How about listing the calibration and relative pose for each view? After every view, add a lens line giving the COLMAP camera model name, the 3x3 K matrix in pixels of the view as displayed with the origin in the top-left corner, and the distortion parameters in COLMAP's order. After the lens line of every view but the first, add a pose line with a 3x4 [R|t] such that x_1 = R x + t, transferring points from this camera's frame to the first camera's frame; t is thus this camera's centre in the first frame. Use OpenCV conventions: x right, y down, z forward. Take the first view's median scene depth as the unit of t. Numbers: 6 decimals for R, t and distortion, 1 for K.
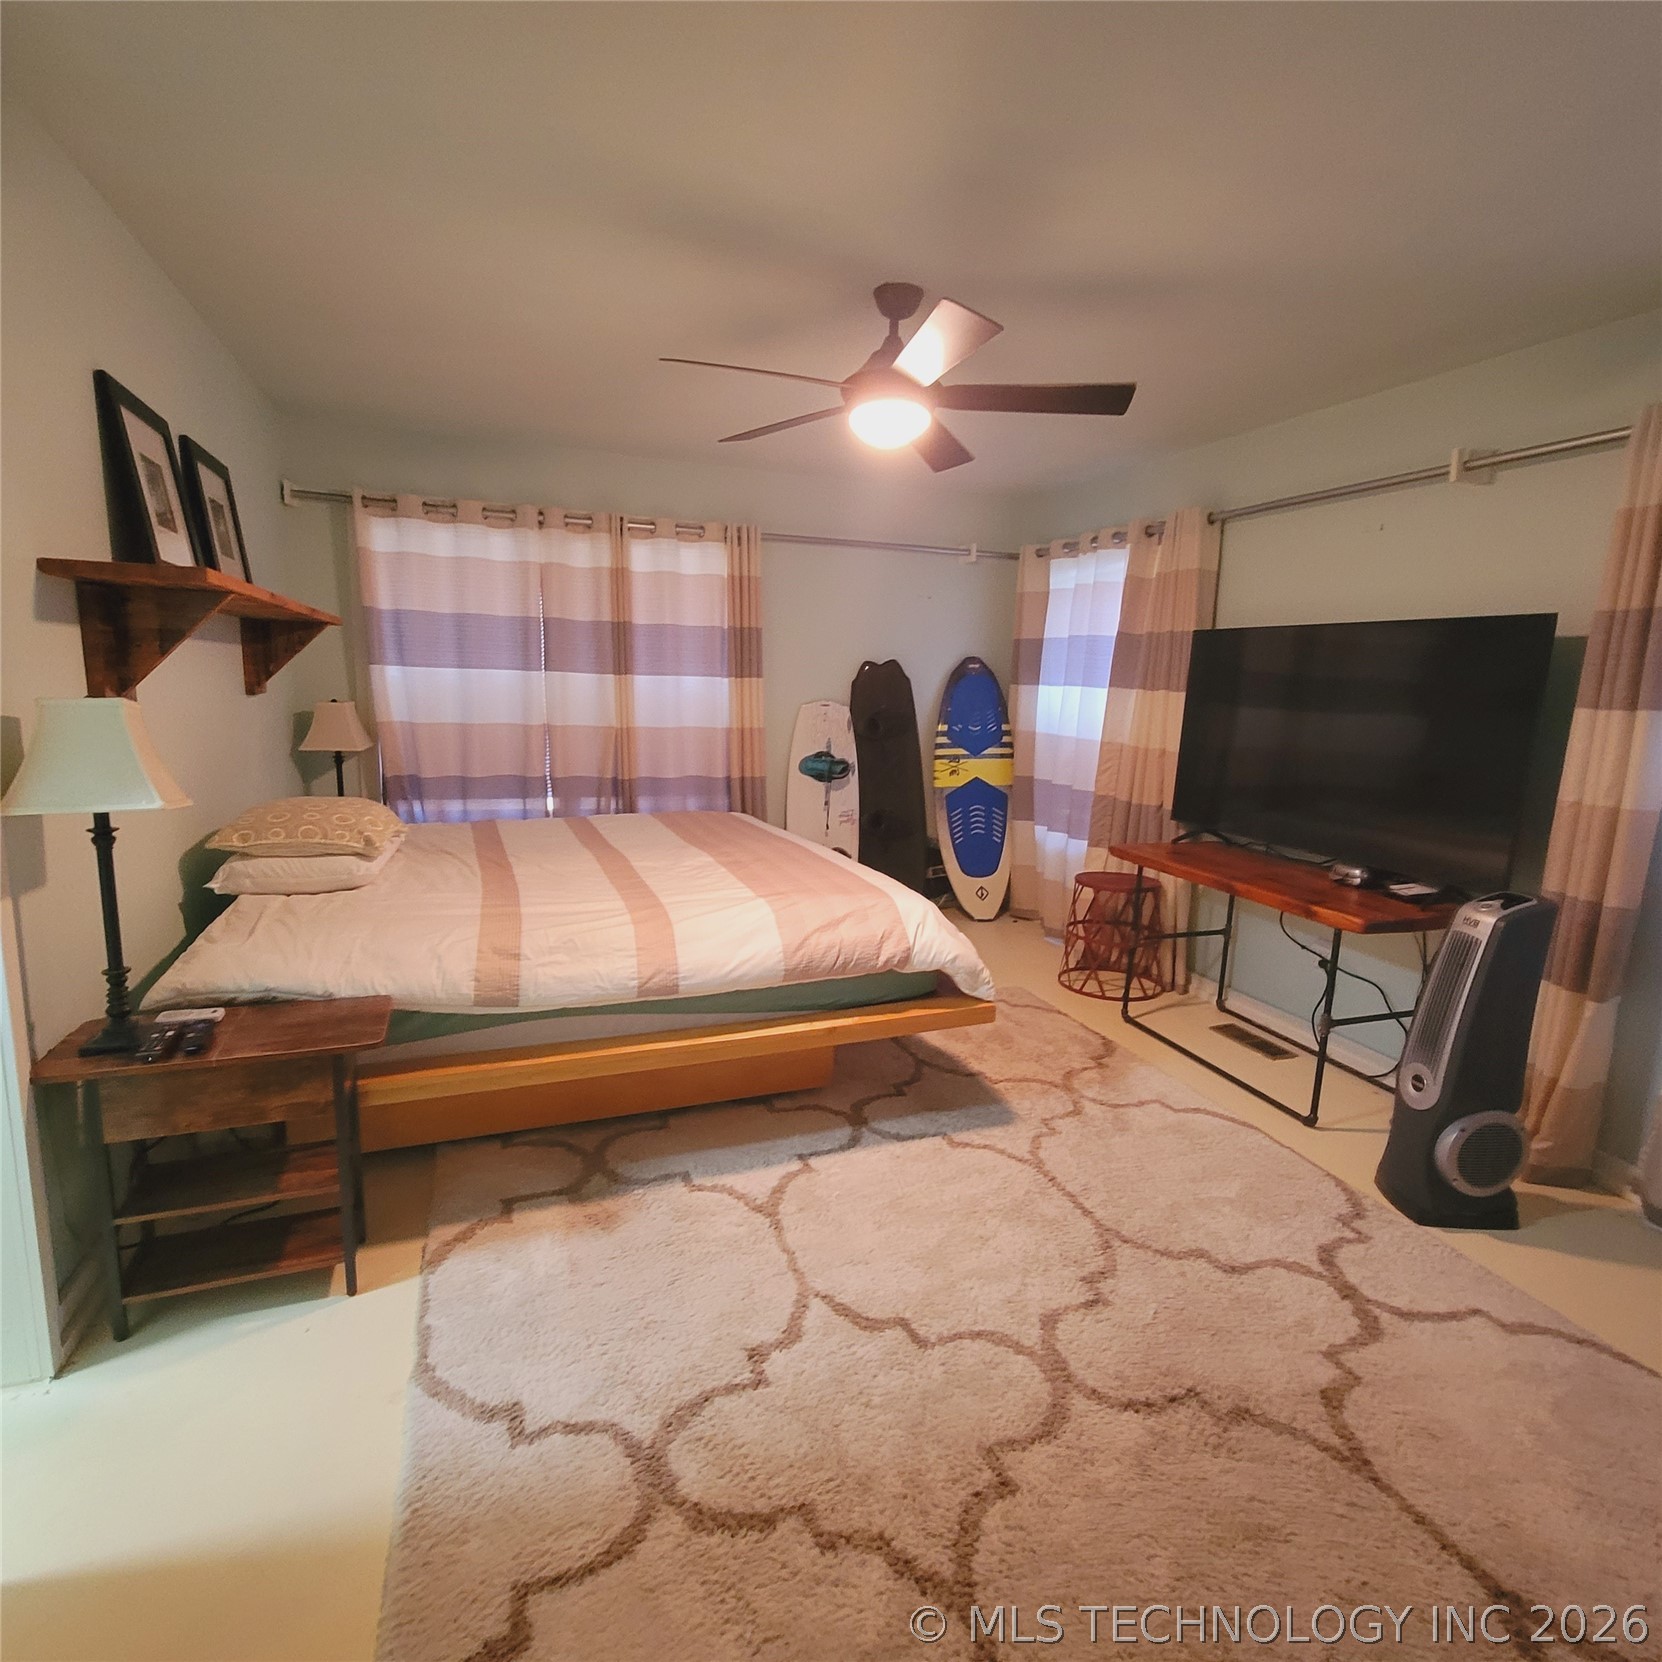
lens RADIAL K [[906.5, 0, 819.1], [0, 906.5, 832.6], [0, 0, 1]] dist [-0.011690, 0.006612]
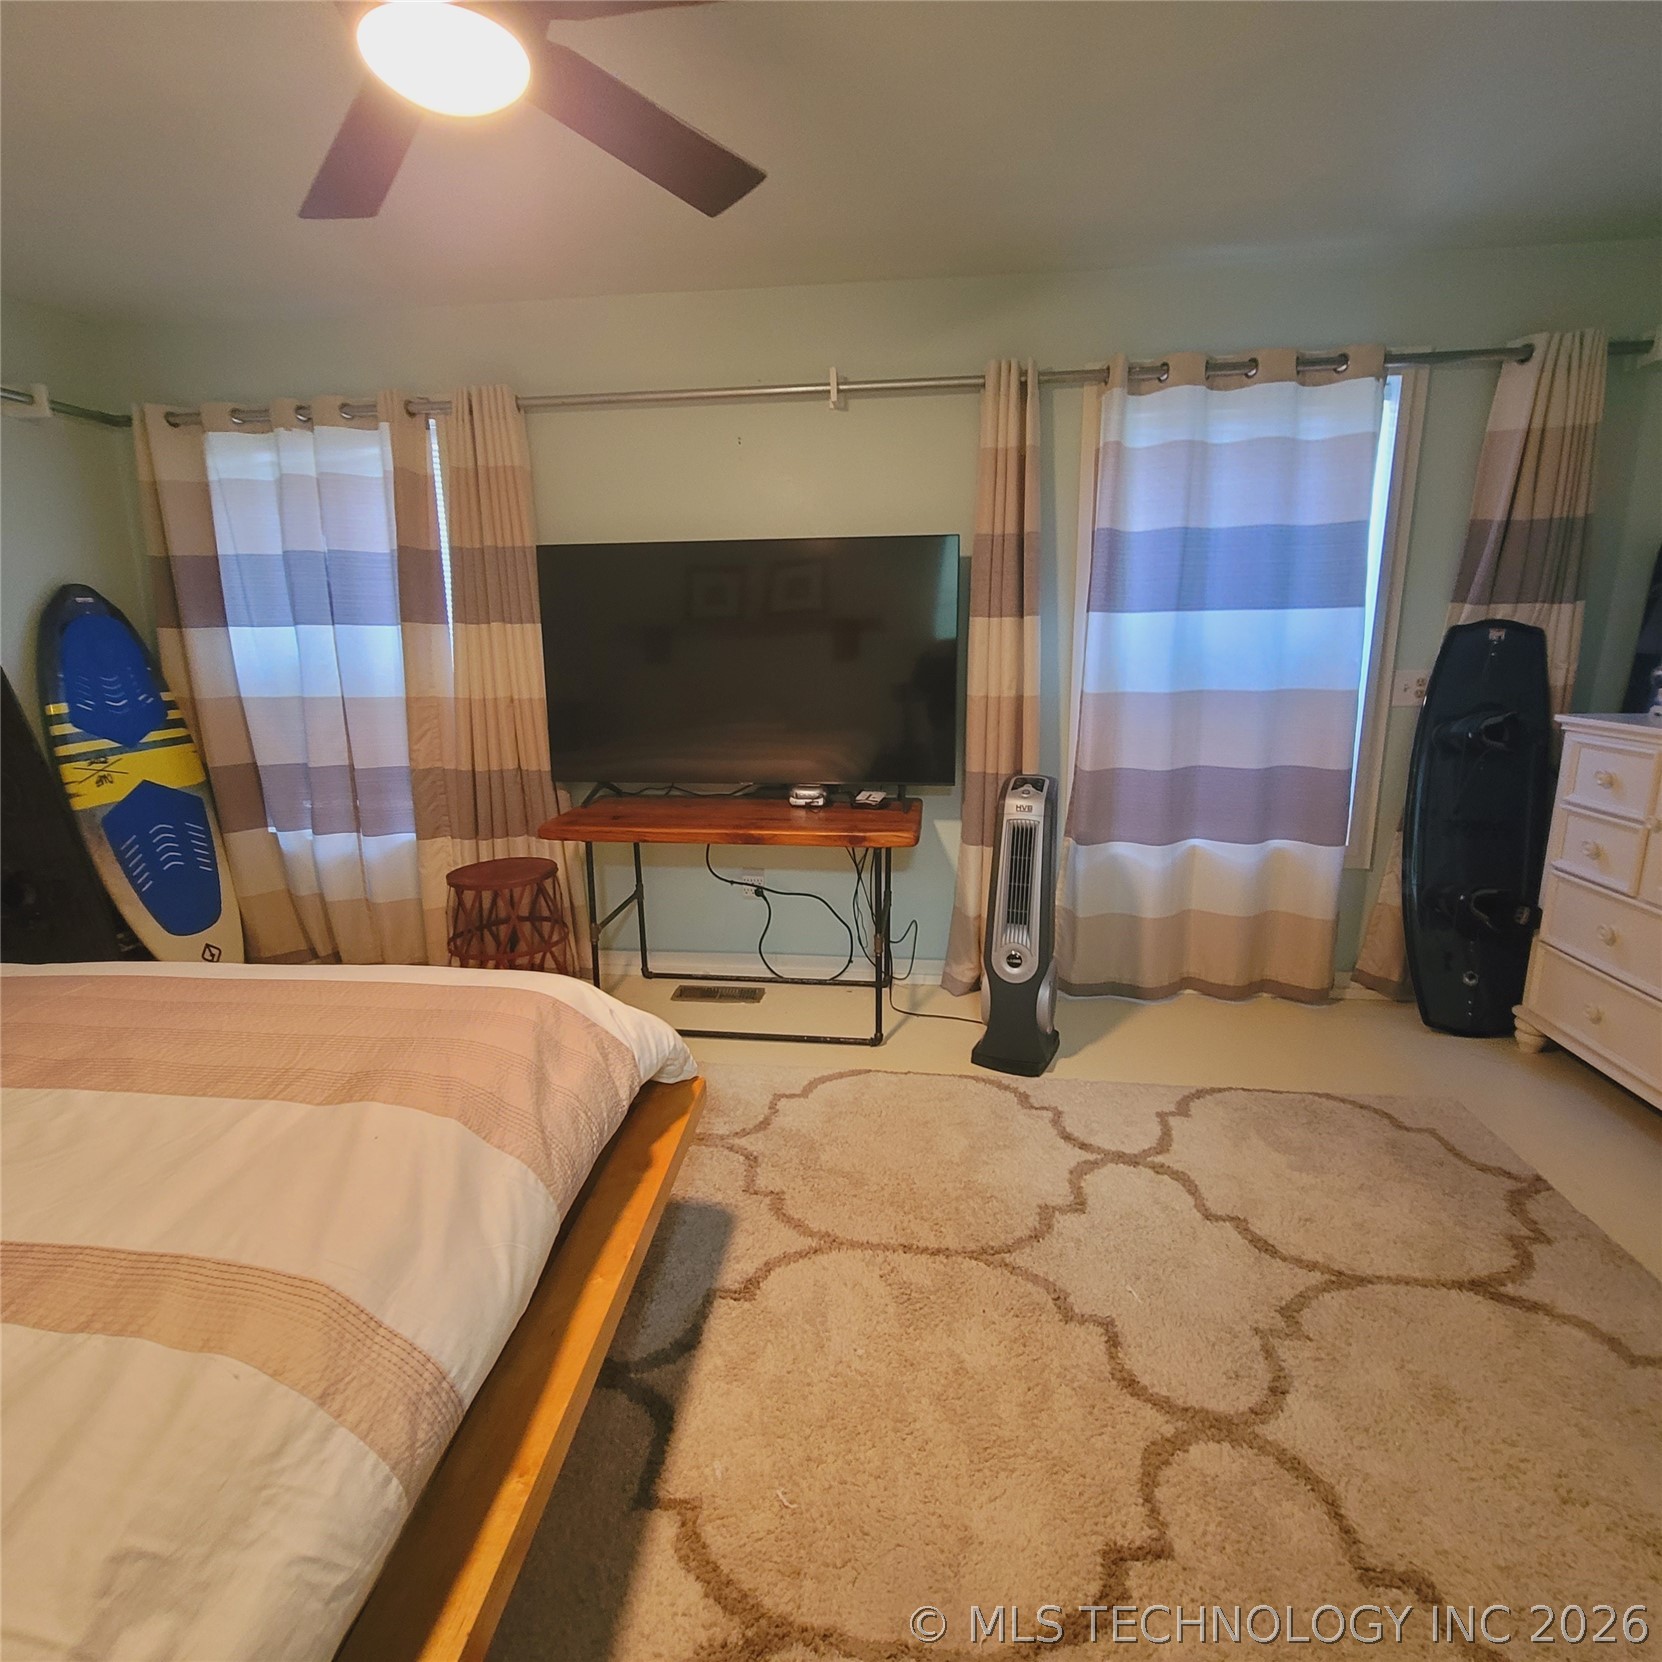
lens RADIAL K [[906.5, 0, 819.1], [0, 906.5, 832.6], [0, 0, 1]] dist [-0.011690, 0.006612]
pose [[0.442098, -0.233694, 0.865989, -0.203319], [0.179513, 0.968983, 0.169844, -0.059230], [-0.878820, 0.080369, 0.470337, 0.366469]]
